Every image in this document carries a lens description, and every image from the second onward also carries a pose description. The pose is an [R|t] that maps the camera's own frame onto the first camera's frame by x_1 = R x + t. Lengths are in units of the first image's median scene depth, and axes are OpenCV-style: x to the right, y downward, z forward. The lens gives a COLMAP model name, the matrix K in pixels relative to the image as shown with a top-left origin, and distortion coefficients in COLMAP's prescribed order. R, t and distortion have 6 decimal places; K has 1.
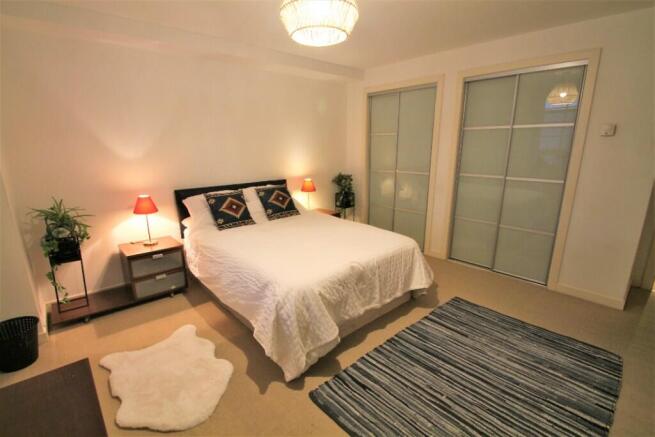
lens RADIAL K [[307.0, 0, 319.1], [0, 307.0, 216.5], [0, 0, 1]] dist [0.001326, -0.012716]
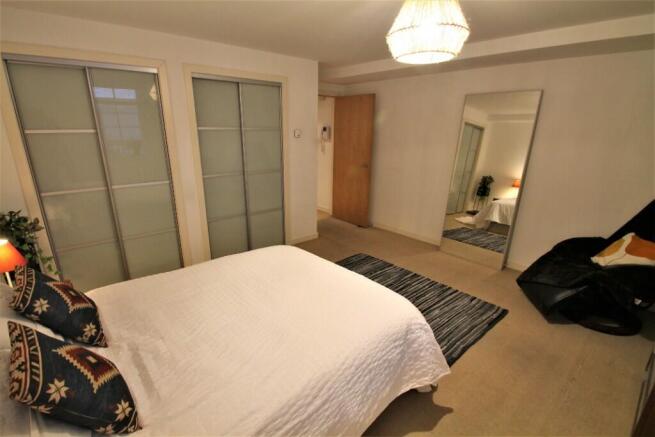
lens RADIAL K [[302.3, 0, 327.9], [0, 302.3, 230.1], [0, 0, 1]] dist [-0.113073, 0.000025]
pose [[0.002875, -0.305453, 0.952203, -0.688340], [0.237793, 0.925102, 0.296041, -0.253905], [-0.971312, 0.225576, 0.075294, 0.936285]]
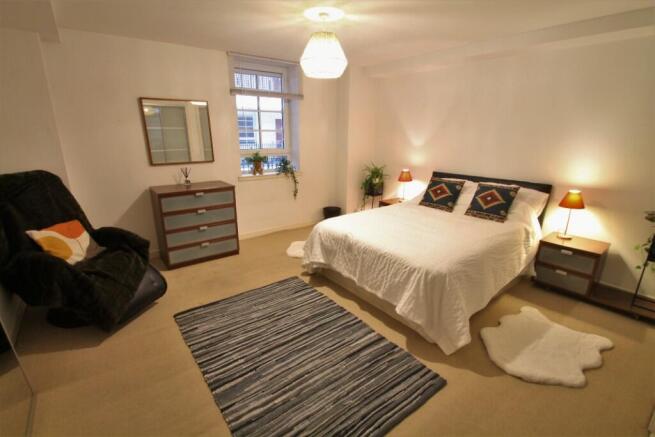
lens RADIAL K [[307.0, 0, 319.1], [0, 307.0, 216.5], [0, 0, 1]] dist [0.001326, -0.012716]
pose [[-0.084918, 0.266733, -0.960022, 1.274513], [-0.227658, 0.932821, 0.279313, -0.233809], [0.970031, 0.242275, -0.018489, 0.849511]]
